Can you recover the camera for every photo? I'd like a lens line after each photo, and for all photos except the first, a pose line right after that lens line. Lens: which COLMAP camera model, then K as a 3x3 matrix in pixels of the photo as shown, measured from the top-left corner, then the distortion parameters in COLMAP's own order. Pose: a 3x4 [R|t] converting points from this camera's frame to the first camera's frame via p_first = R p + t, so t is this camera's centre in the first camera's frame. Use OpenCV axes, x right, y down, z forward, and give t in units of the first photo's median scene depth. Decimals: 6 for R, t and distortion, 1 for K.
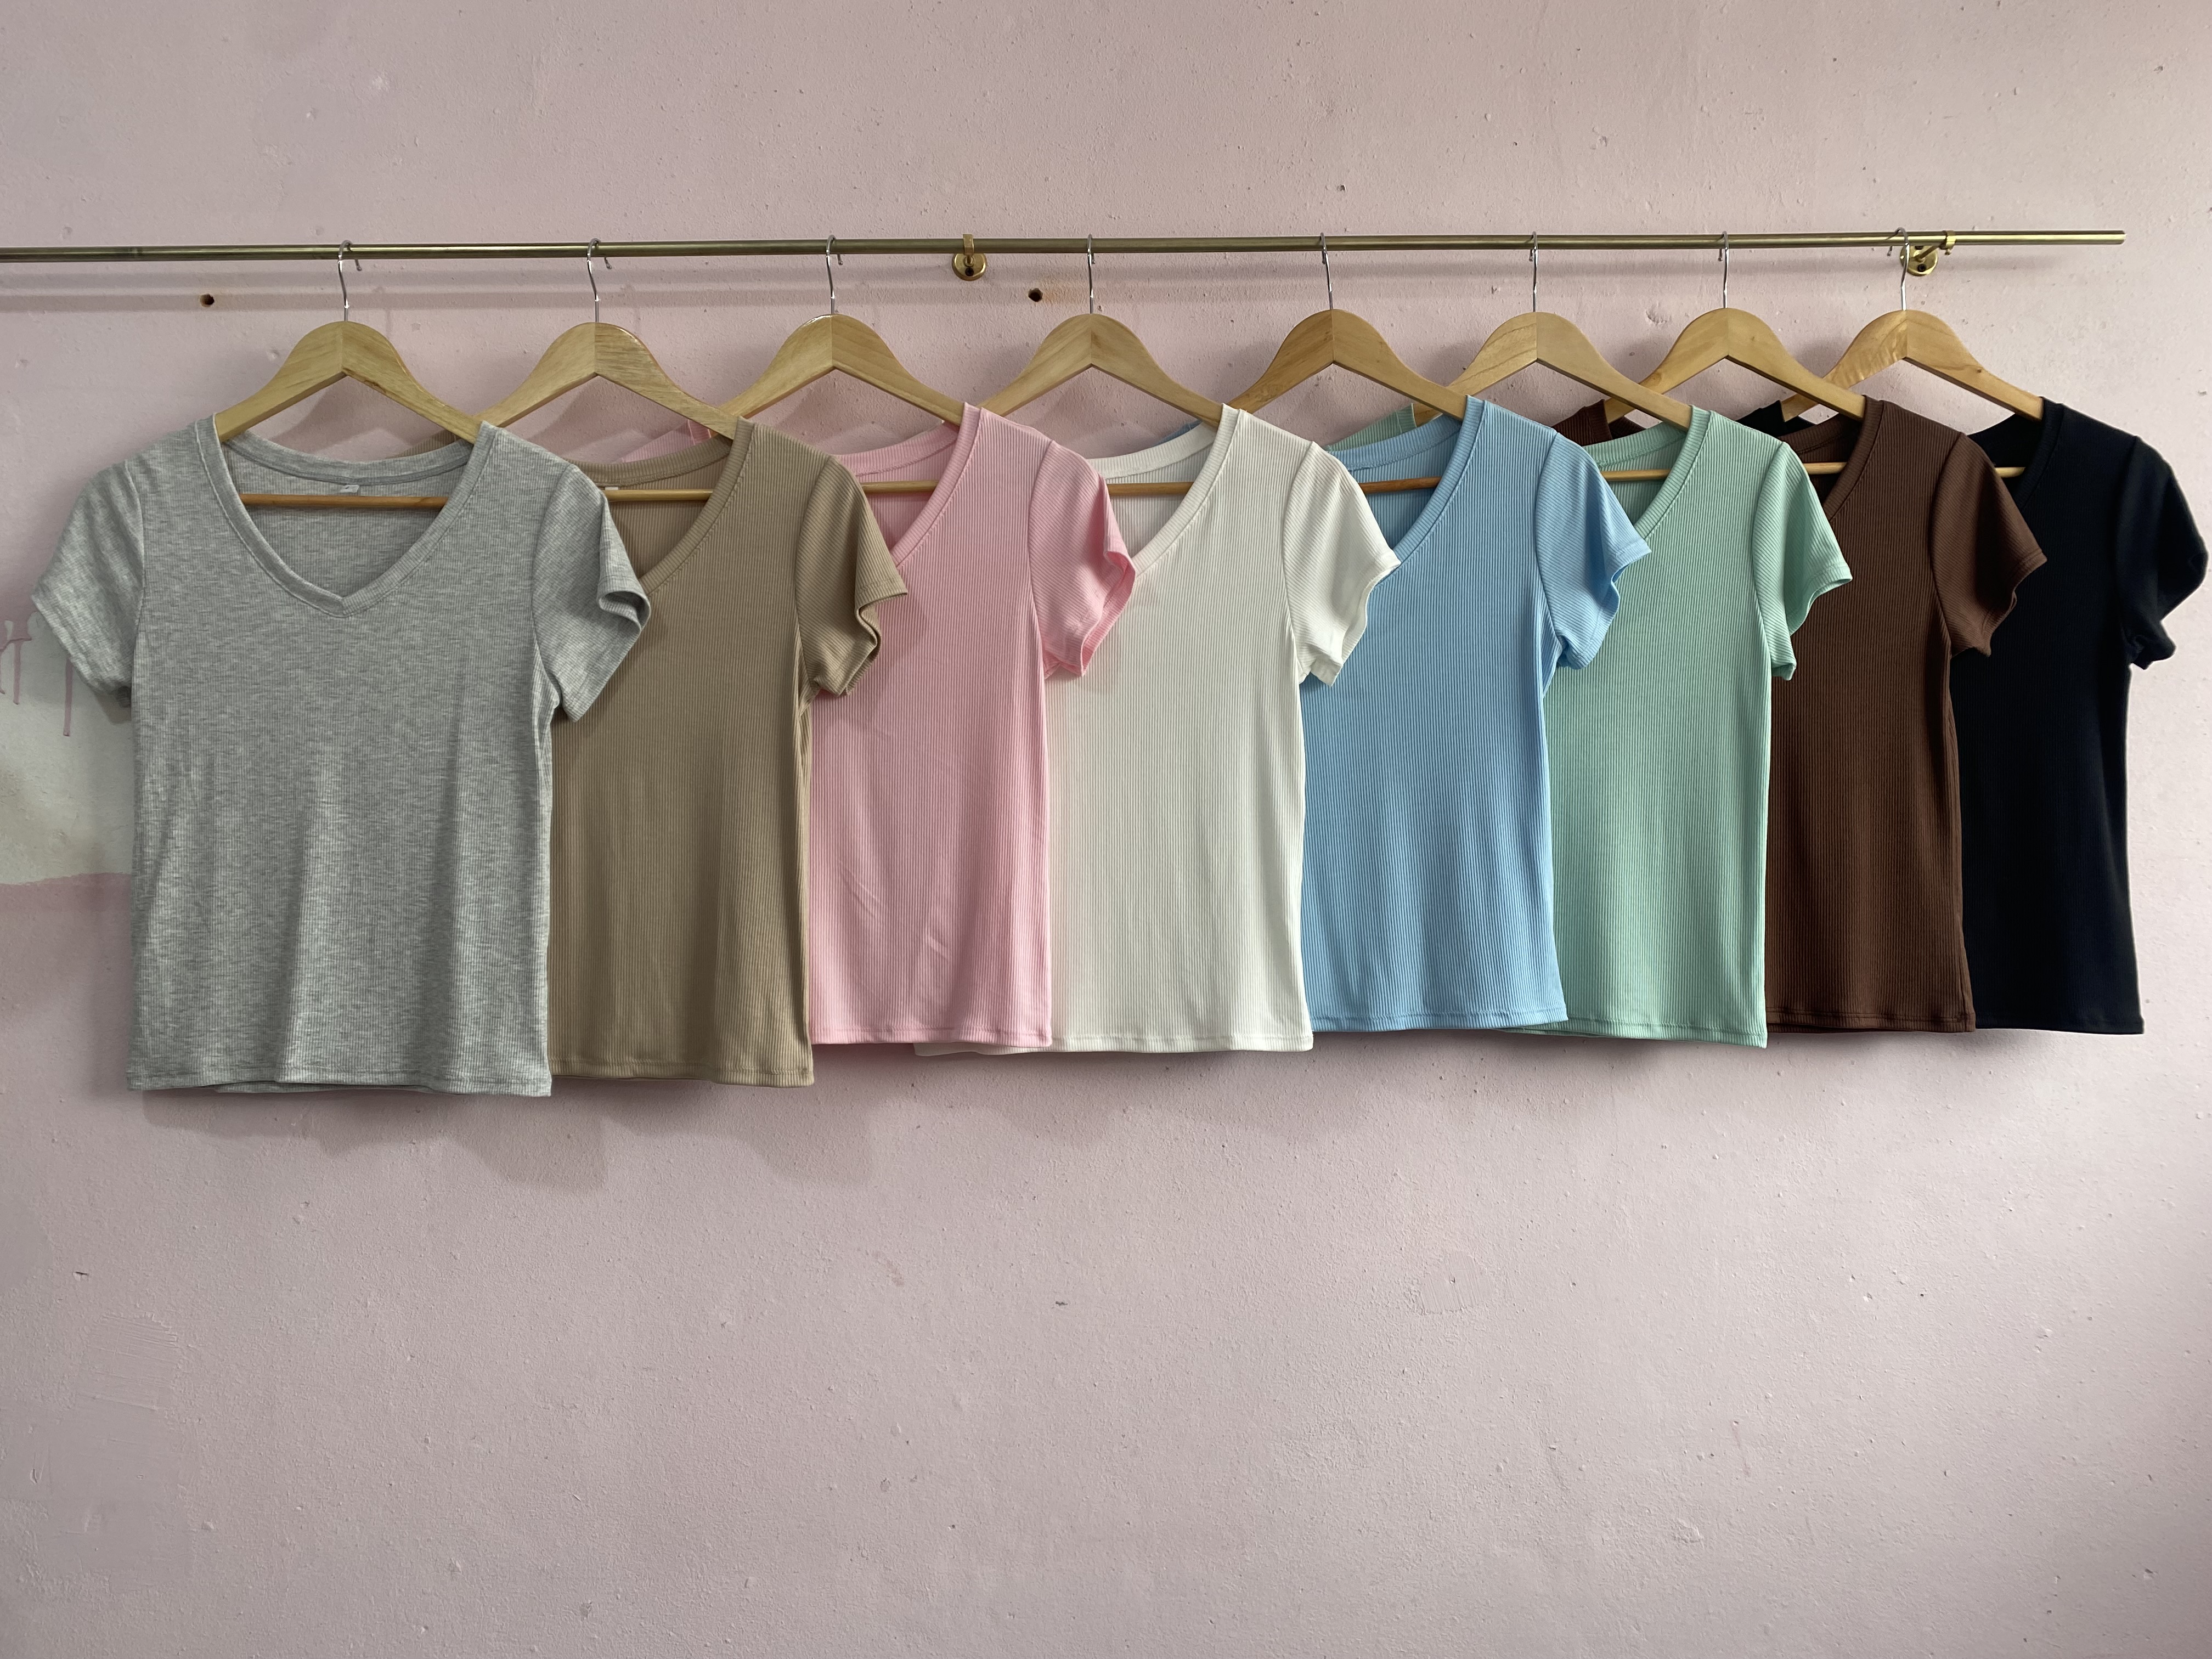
lens RADIAL K [[1663.4, 0, 1091.9], [0, 1663.4, 826.7], [0, 0, 1]] dist [0.066907, -0.078515]
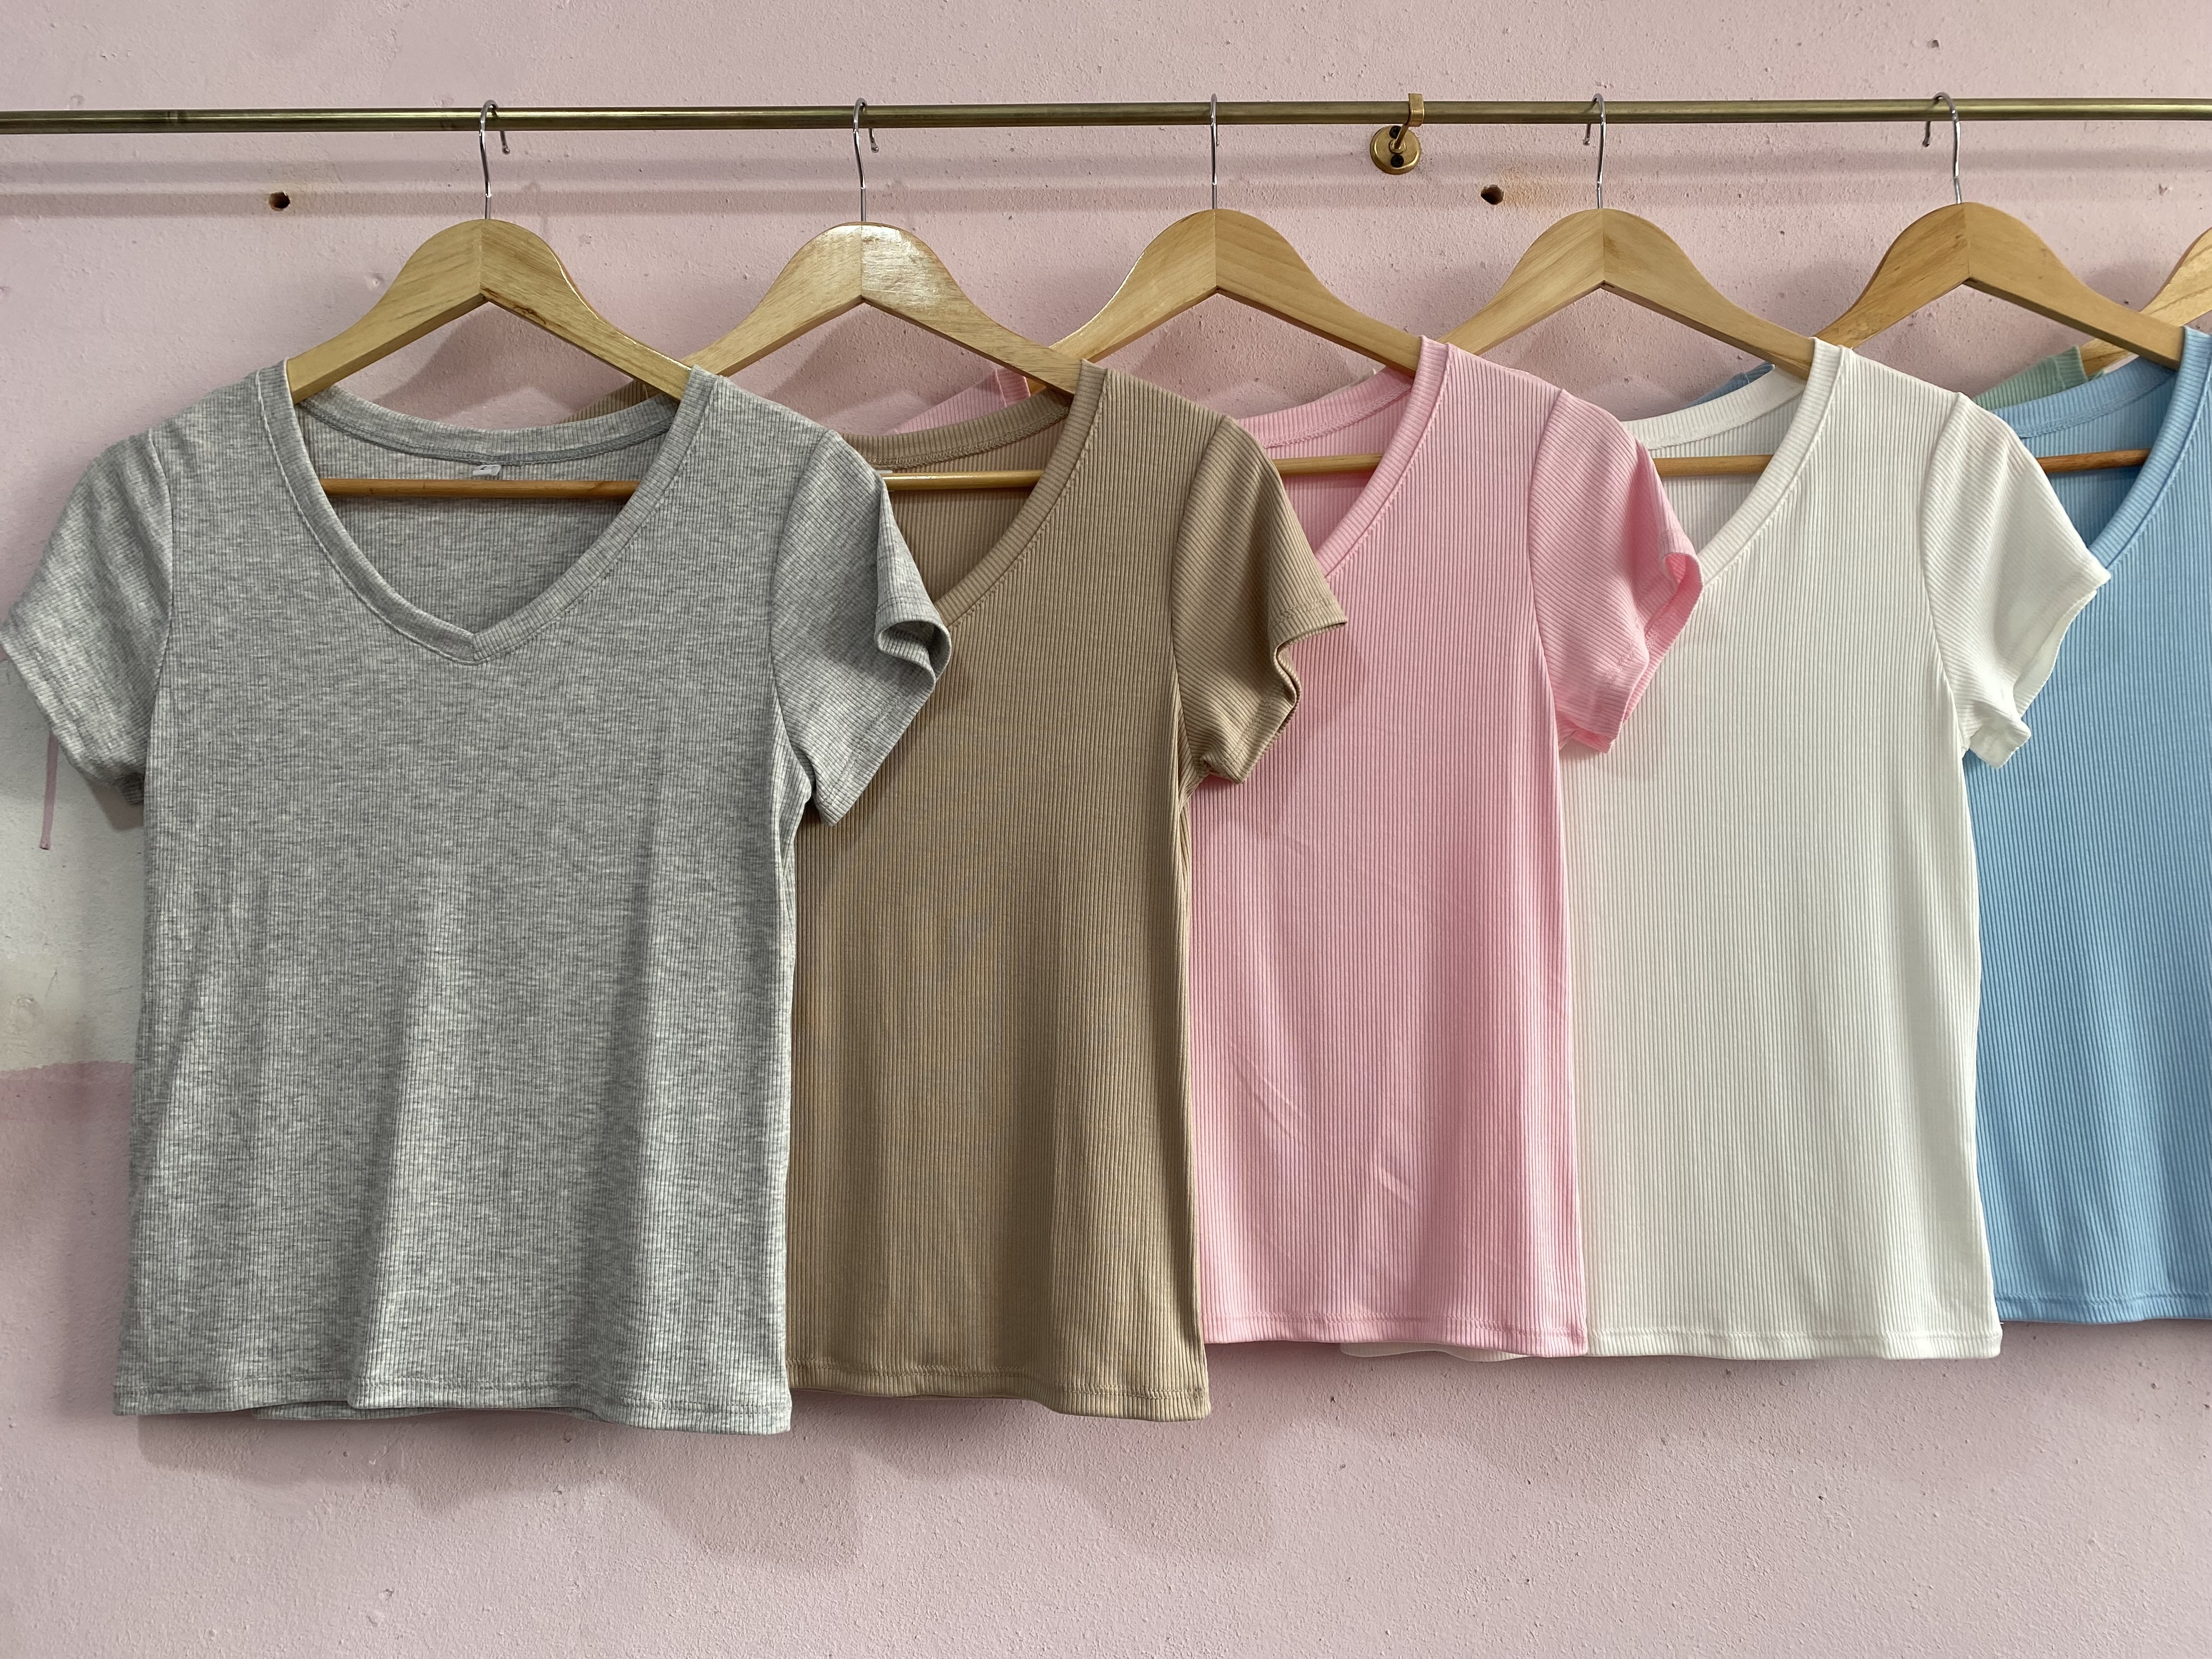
lens RADIAL K [[1663.4, 0, 1091.9], [0, 1663.4, 826.7], [0, 0, 1]] dist [0.066907, -0.078515]
pose [[0.999929, 0.000570, -0.011919, -0.196863], [-0.001326, 0.997979, -0.063538, -0.021438], [0.011858, 0.063549, 0.997908, 0.357056]]
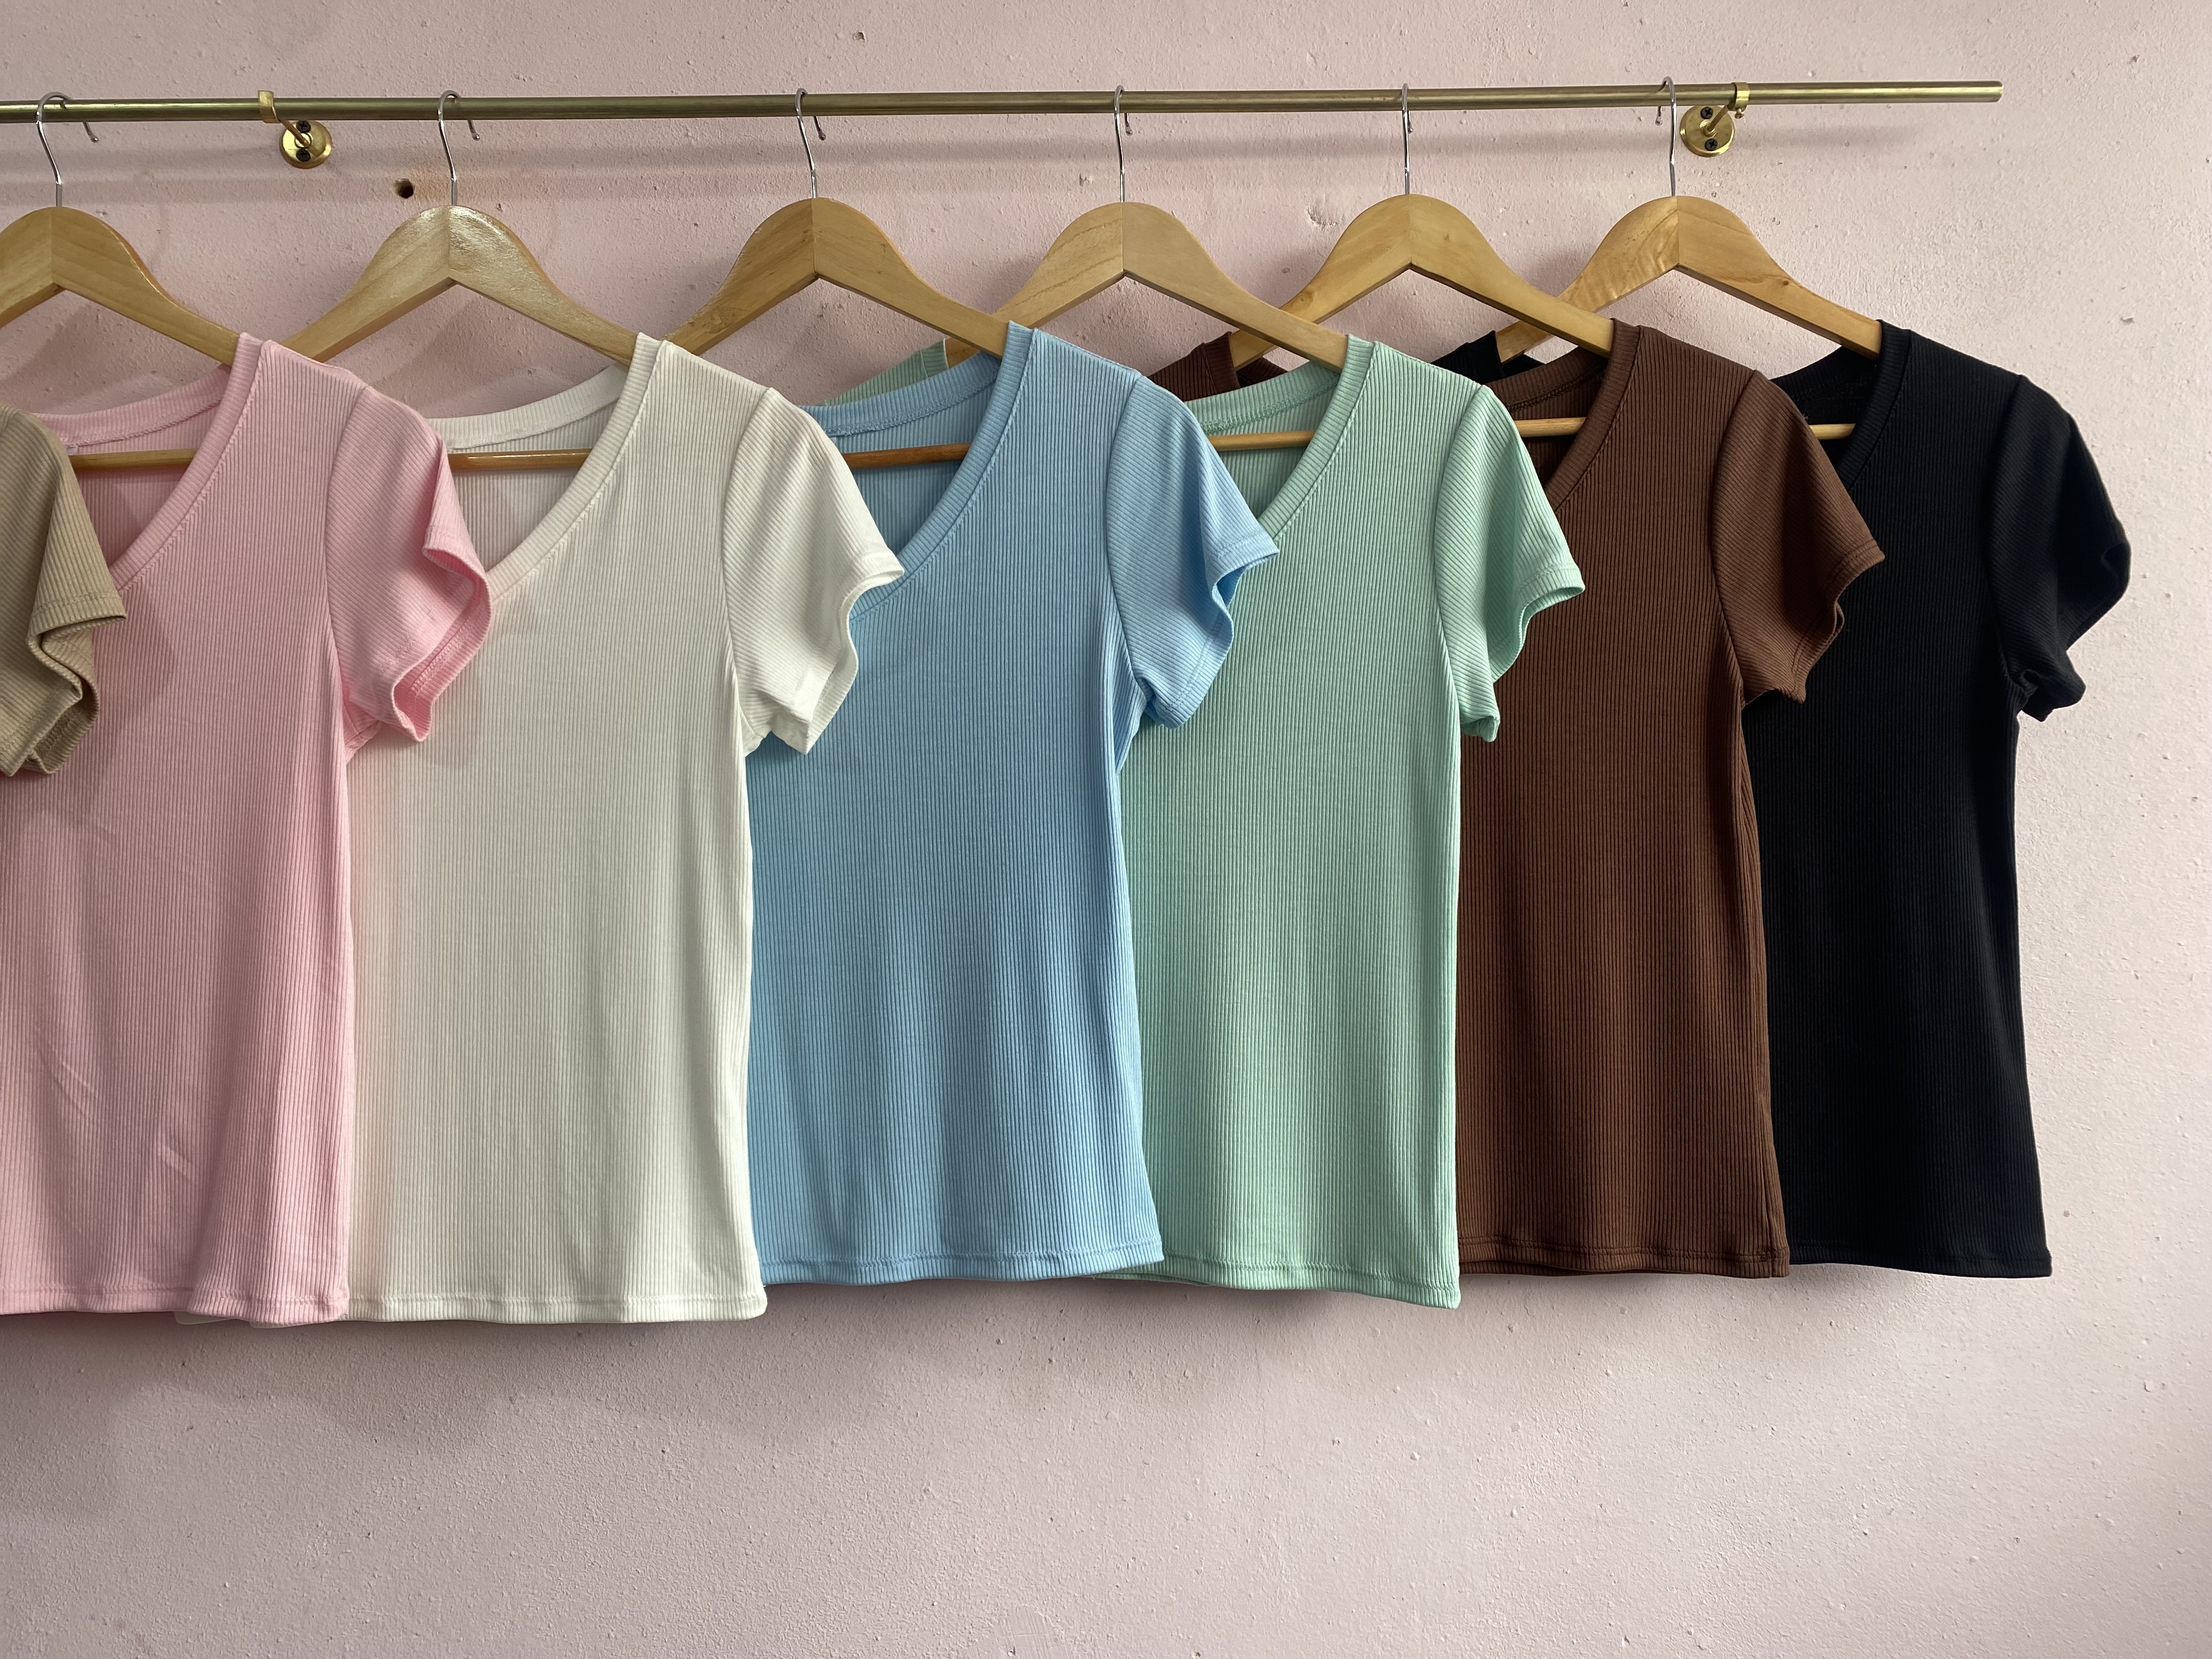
lens RADIAL K [[1663.4, 0, 1091.9], [0, 1663.4, 826.7], [0, 0, 1]] dist [0.066907, -0.078515]
pose [[0.999762, -0.007731, -0.020403, 0.273933], [0.007057, 0.999432, -0.032939, -0.033444], [0.020646, 0.032787, 0.999249, 0.342920]]
